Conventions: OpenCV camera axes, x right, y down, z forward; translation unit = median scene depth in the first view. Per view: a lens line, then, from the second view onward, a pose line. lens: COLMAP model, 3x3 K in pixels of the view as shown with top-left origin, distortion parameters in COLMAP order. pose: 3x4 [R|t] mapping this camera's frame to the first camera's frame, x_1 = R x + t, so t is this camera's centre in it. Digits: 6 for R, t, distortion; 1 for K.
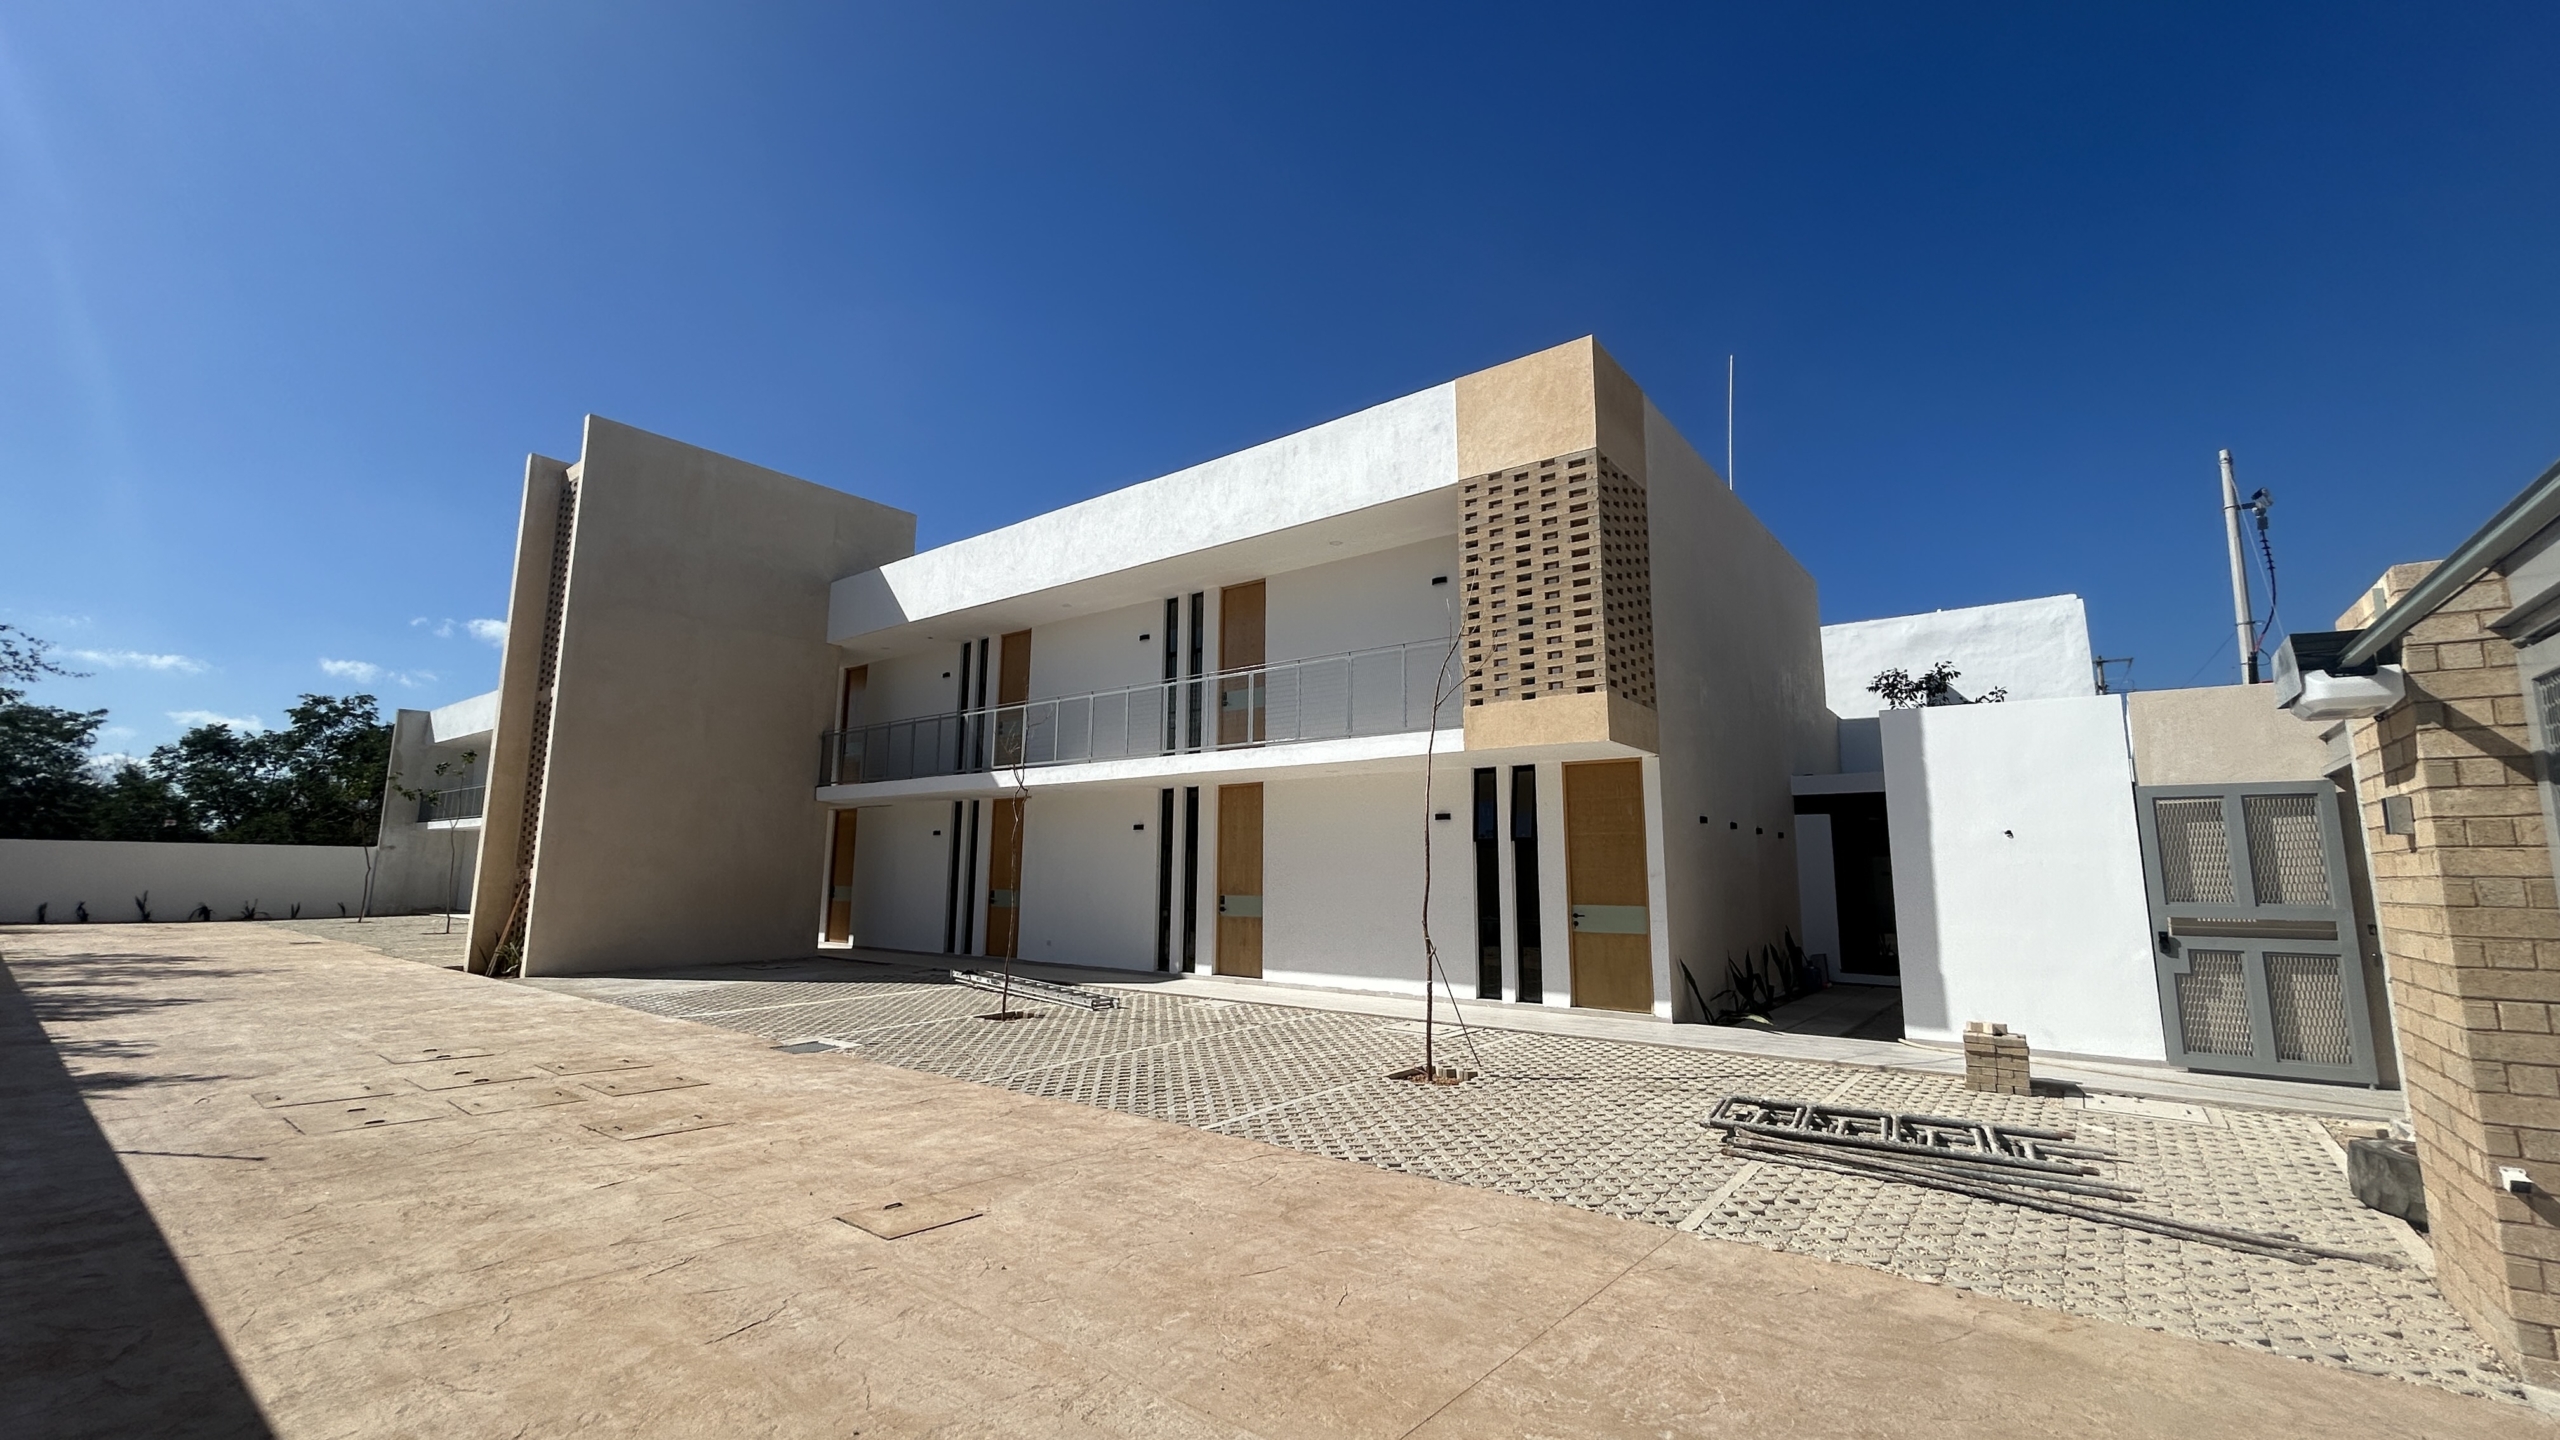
lens RADIAL K [[1006.2, 0, 1268.2], [0, 1006.2, 731.2], [0, 0, 1]] dist [-0.008349, -0.000530]
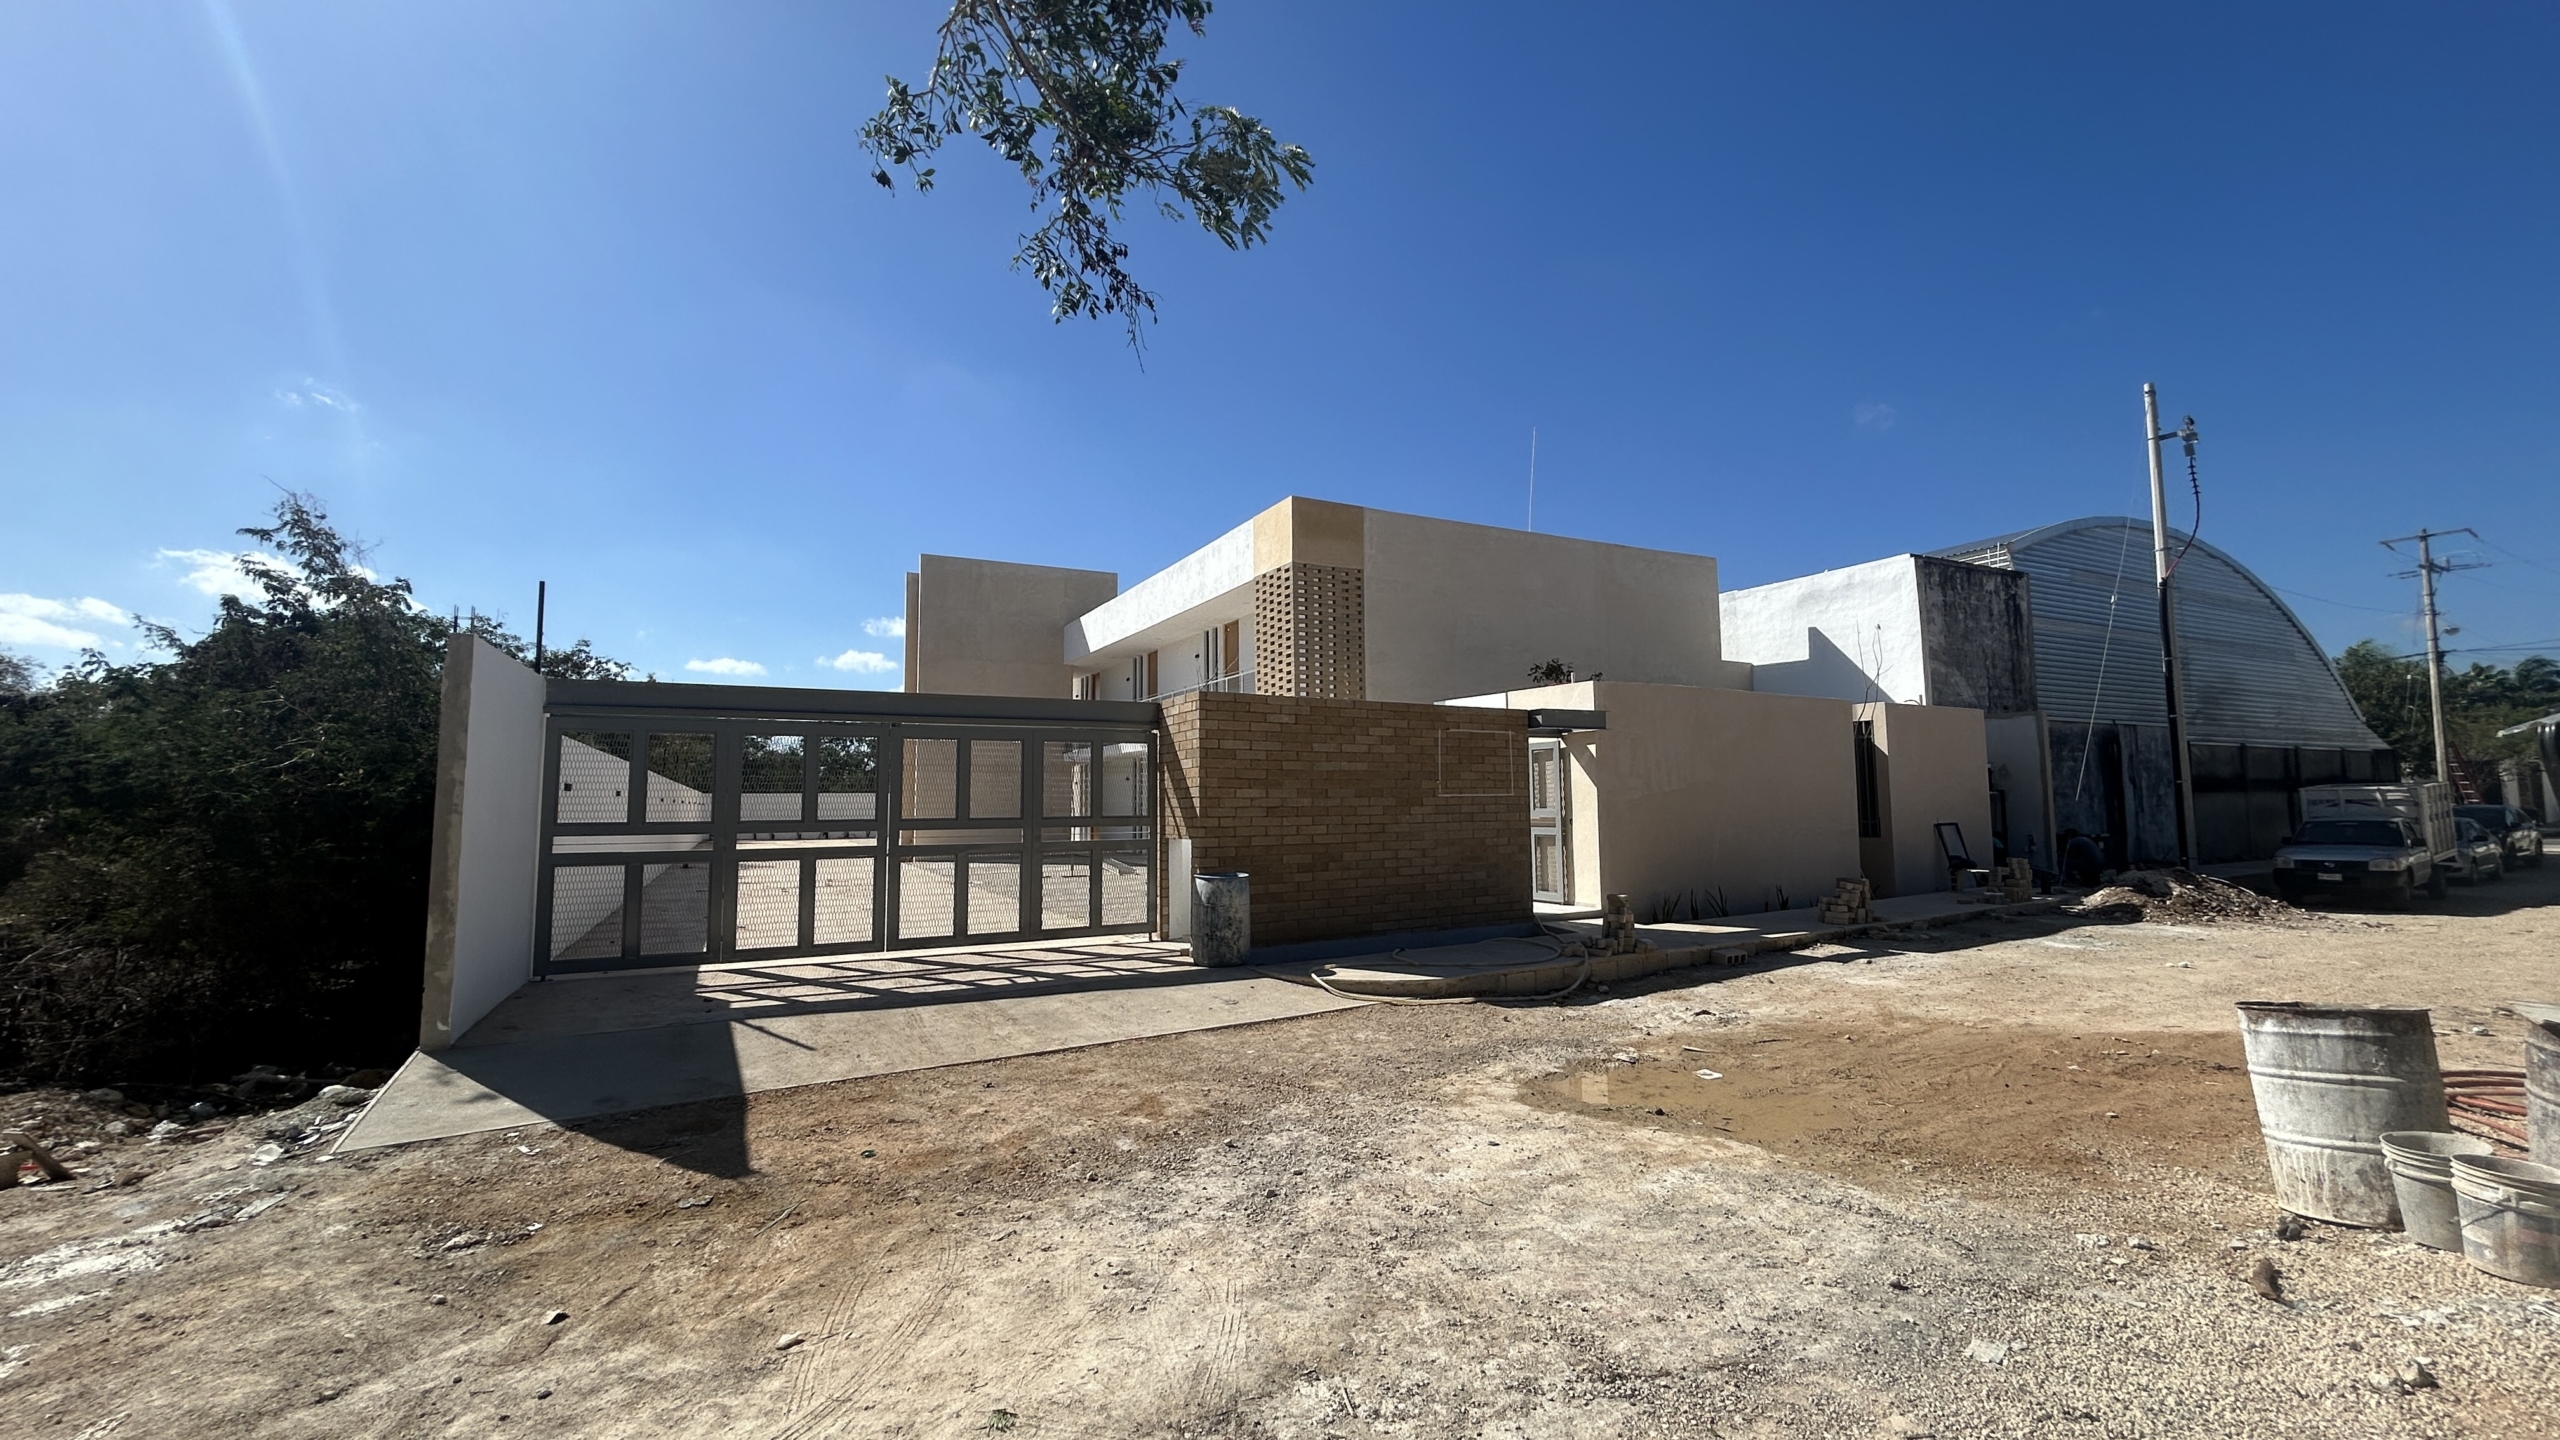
lens RADIAL K [[1006.2, 0, 1262.4], [0, 1006.2, 720.4], [0, 0, 1]] dist [-0.008349, -0.000530]
pose [[0.904097, -0.048178, -0.424604, 0.615978], [0.073735, 0.996309, 0.043956, -0.050030], [0.420918, -0.071049, 0.904312, -0.400787]]
